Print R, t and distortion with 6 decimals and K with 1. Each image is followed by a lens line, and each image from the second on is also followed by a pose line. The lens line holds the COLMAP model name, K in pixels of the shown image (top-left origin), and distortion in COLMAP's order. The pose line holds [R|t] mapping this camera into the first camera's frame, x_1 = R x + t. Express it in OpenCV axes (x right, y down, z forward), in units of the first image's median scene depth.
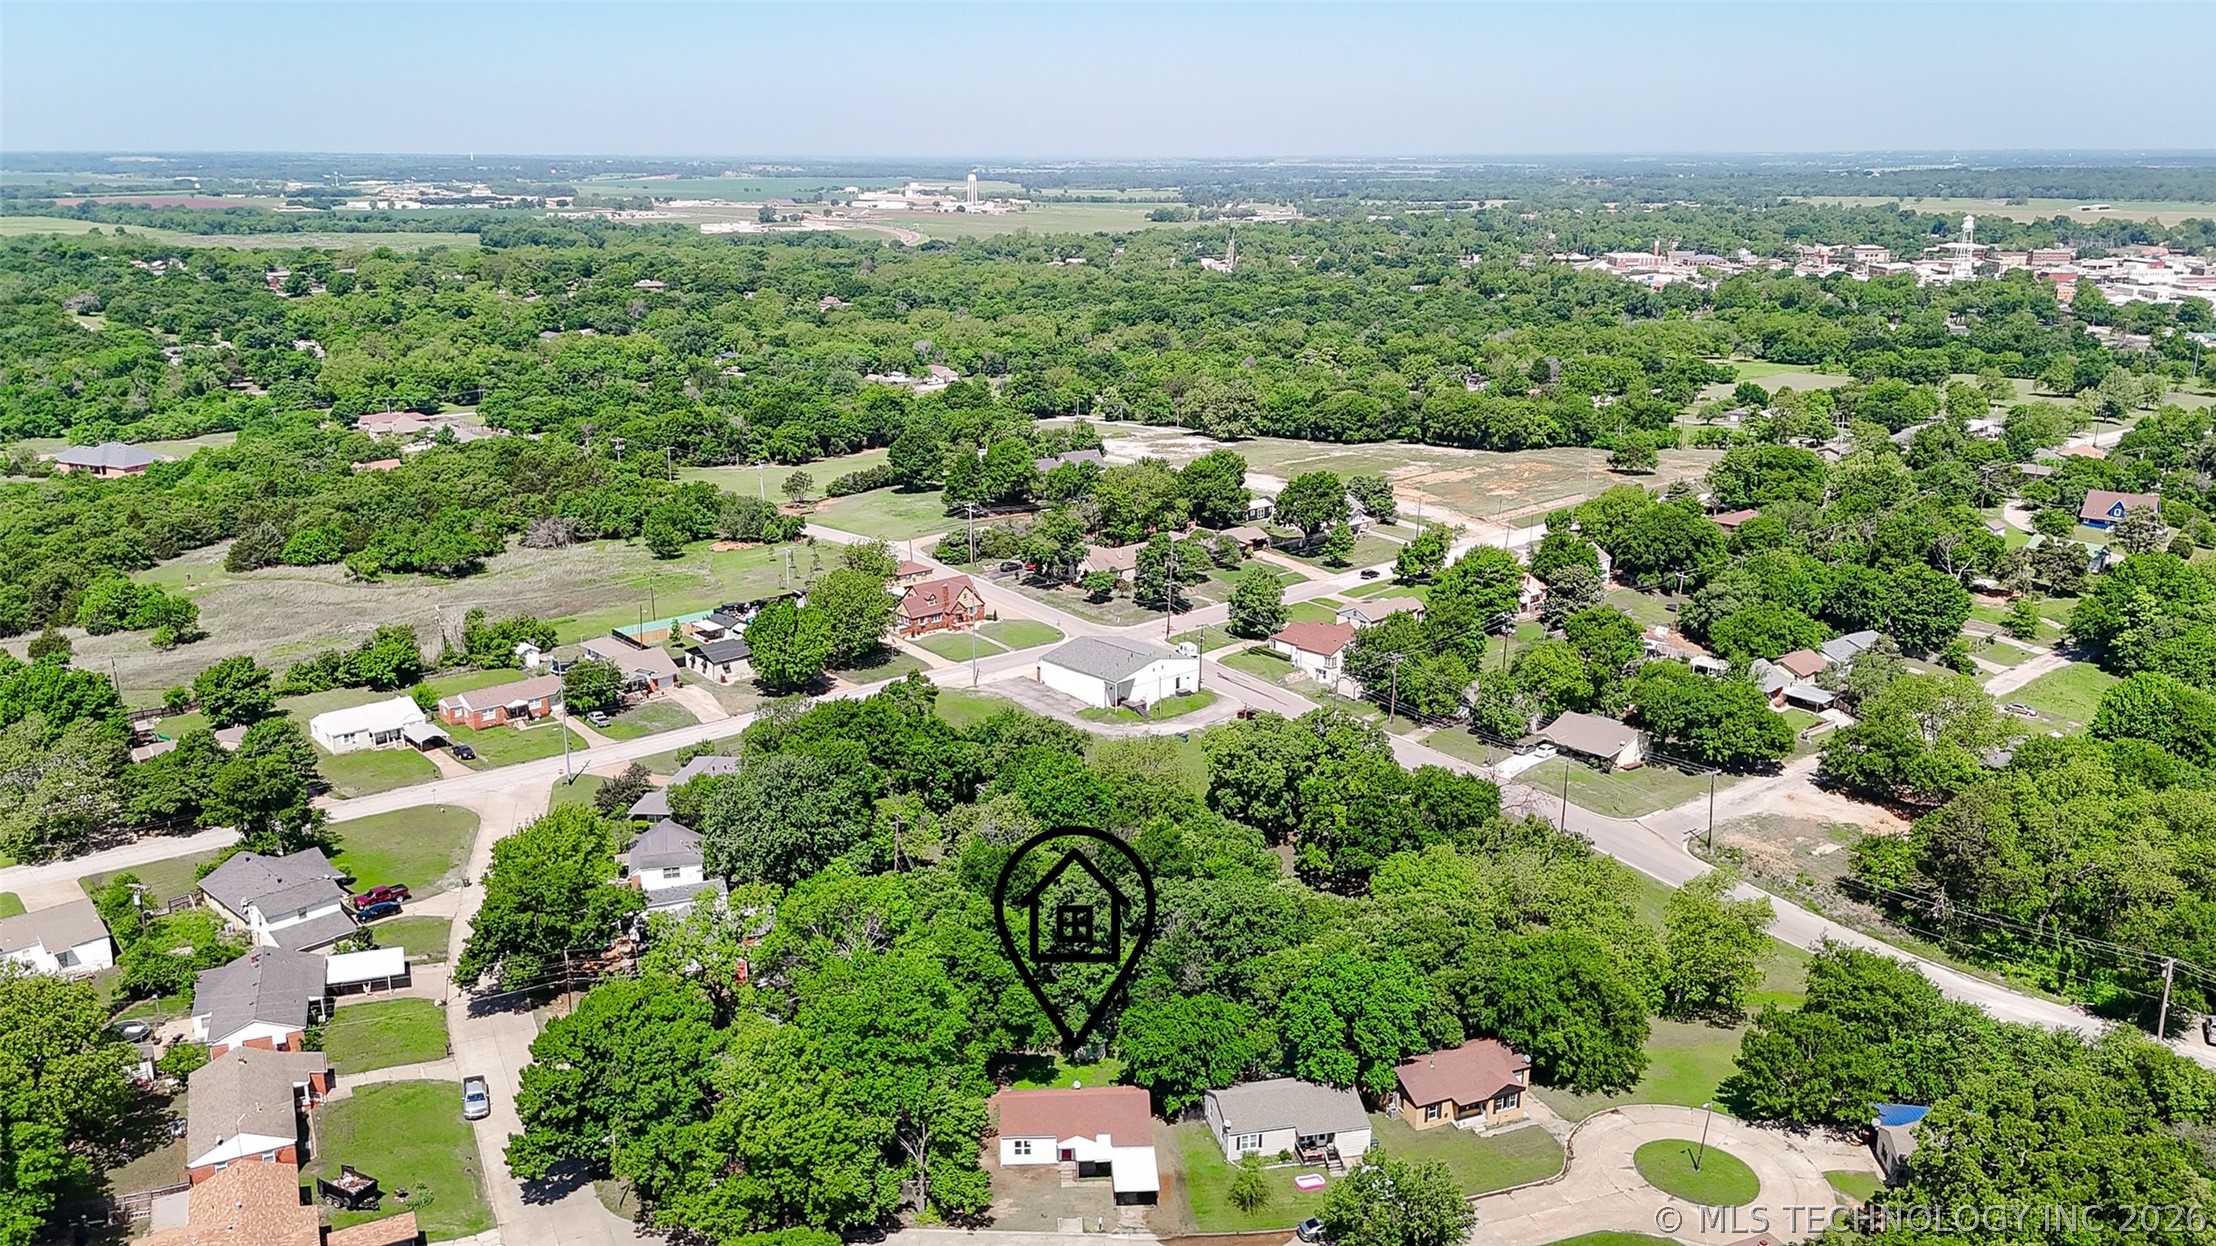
lens RADIAL K [[1670.3, 0, 1108.0], [0, 1670.3, 623.0], [0, 0, 1]] dist [0.073376, -0.080961]
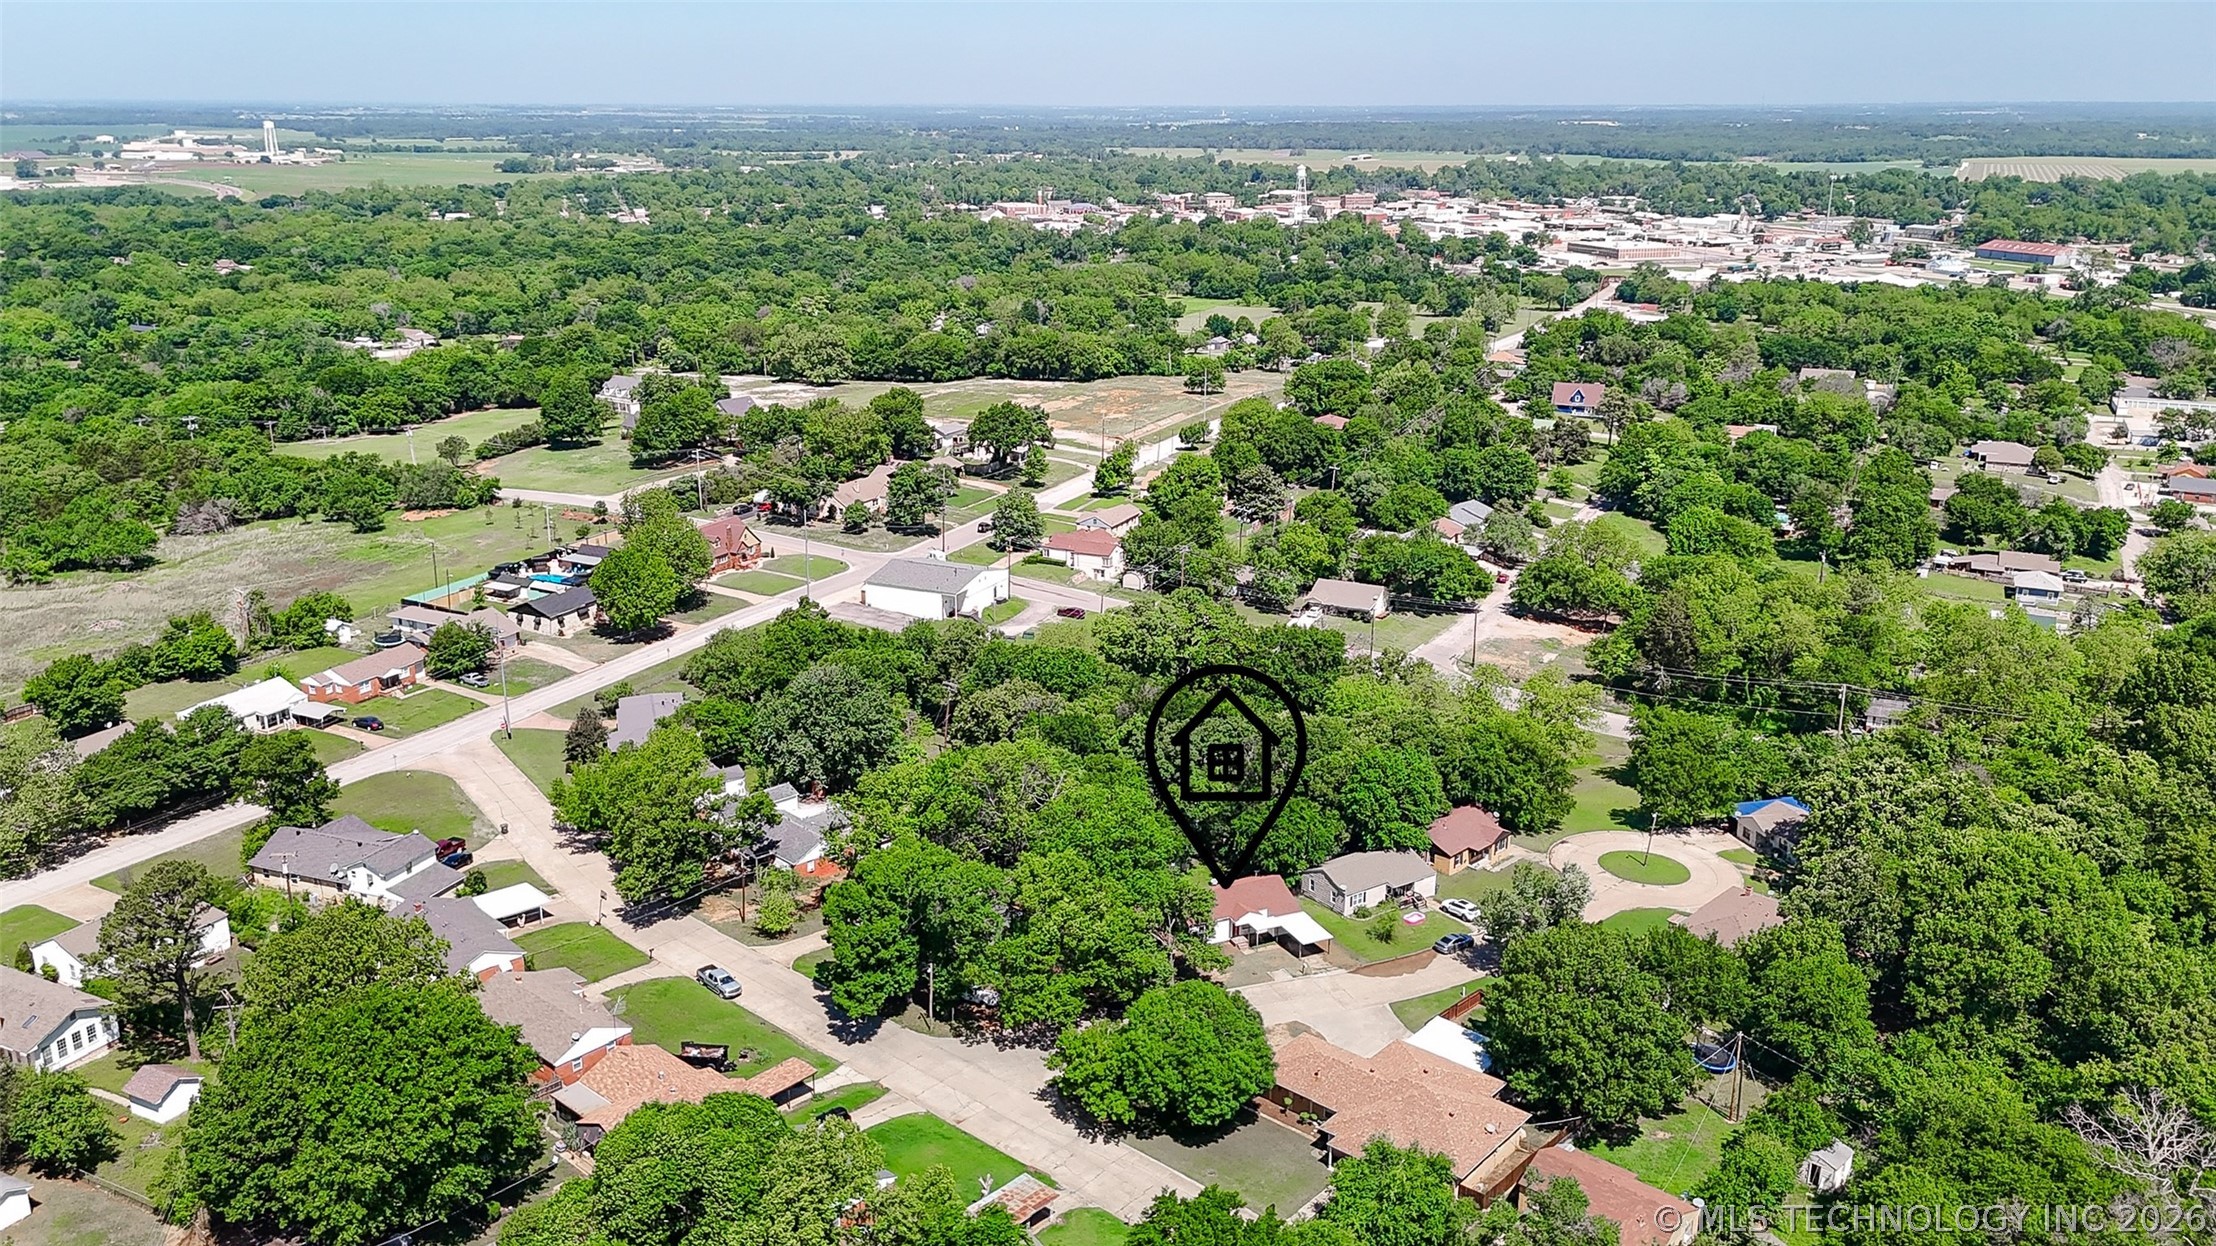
lens RADIAL K [[1670.3, 0, 1108.0], [0, 1670.3, 623.0], [0, 0, 1]] dist [0.073376, -0.080961]
pose [[0.926870, -0.107741, 0.359589, -0.232081], [0.097979, 0.994156, 0.045323, 0.011248], [-0.362371, -0.006777, 0.932009, -0.048287]]
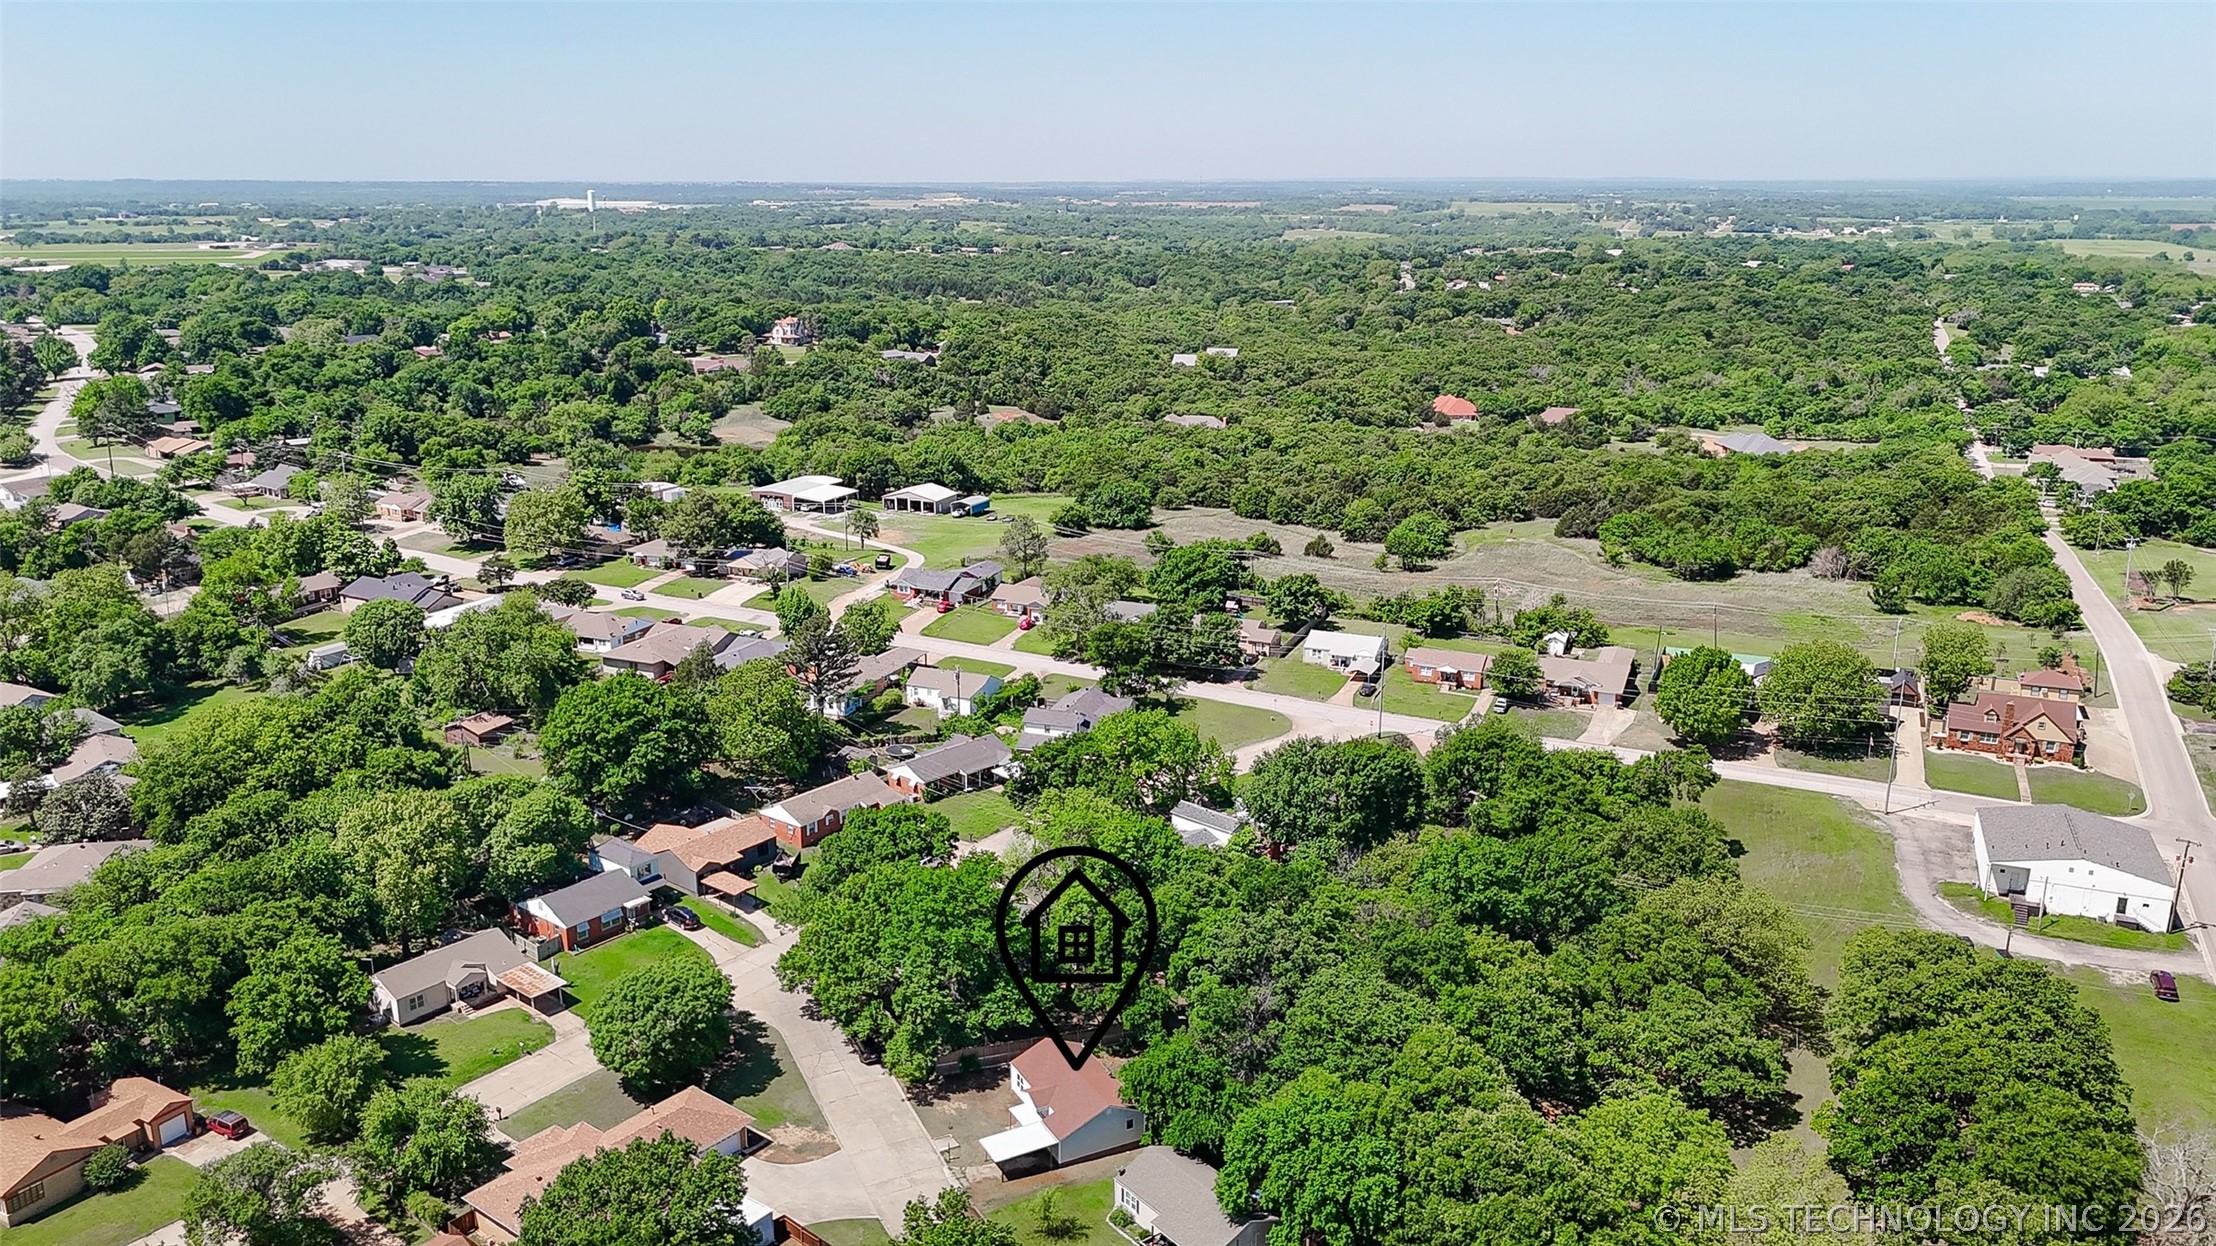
lens RADIAL K [[1610.8, 0, 1108.0], [0, 1610.8, 623.0], [0, 0, 1]] dist [0.111821, -0.151433]
pose [[0.413712, 0.237411, -0.878908, 0.359417], [-0.242980, 0.959175, 0.144720, -0.060118], [0.877384, 0.153684, 0.454508, 0.230652]]
